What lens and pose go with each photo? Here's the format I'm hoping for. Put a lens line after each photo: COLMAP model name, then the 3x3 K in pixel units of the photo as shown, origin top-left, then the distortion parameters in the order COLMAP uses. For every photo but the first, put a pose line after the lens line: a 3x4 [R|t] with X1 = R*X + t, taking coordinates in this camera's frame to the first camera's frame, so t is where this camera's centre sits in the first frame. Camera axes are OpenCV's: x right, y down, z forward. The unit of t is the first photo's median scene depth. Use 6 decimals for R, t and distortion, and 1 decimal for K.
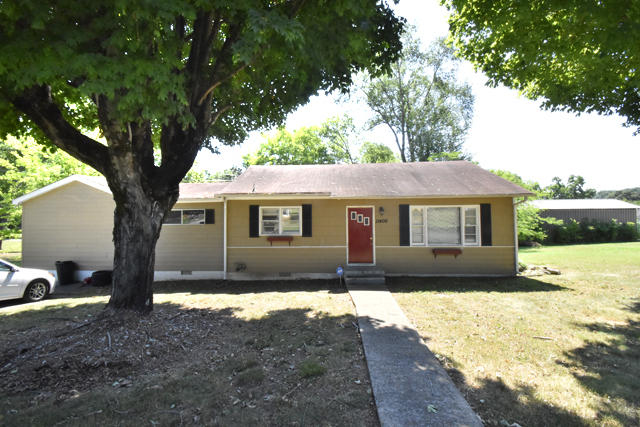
lens RADIAL K [[282.3, 0, 319.9], [0, 282.3, 215.4], [0, 0, 1]] dist [0.002461, -0.001414]
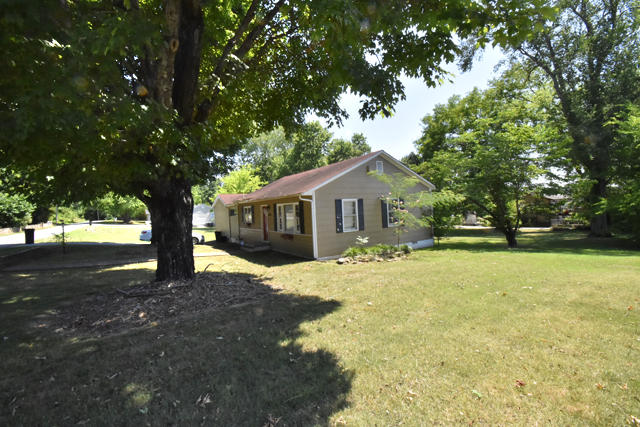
lens RADIAL K [[282.3, 0, 321.5], [0, 282.3, 212.2], [0, 0, 1]] dist [0.002461, -0.001414]
pose [[0.599759, -0.009916, -0.800119, 1.622018], [0.044609, 0.998782, 0.021061, -0.011666], [0.798936, -0.048324, 0.599472, 0.301347]]
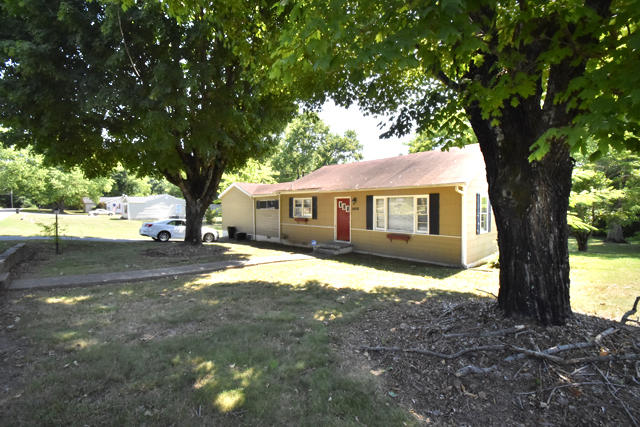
lens RADIAL K [[282.3, 0, 319.8], [0, 282.3, 210.3], [0, 0, 1]] dist [0.002461, -0.001414]
pose [[0.730987, 0.017676, -0.682163, 0.958125], [-0.000911, 0.999689, 0.024927, -0.004255], [0.682391, -0.017600, 0.730775, -0.024650]]
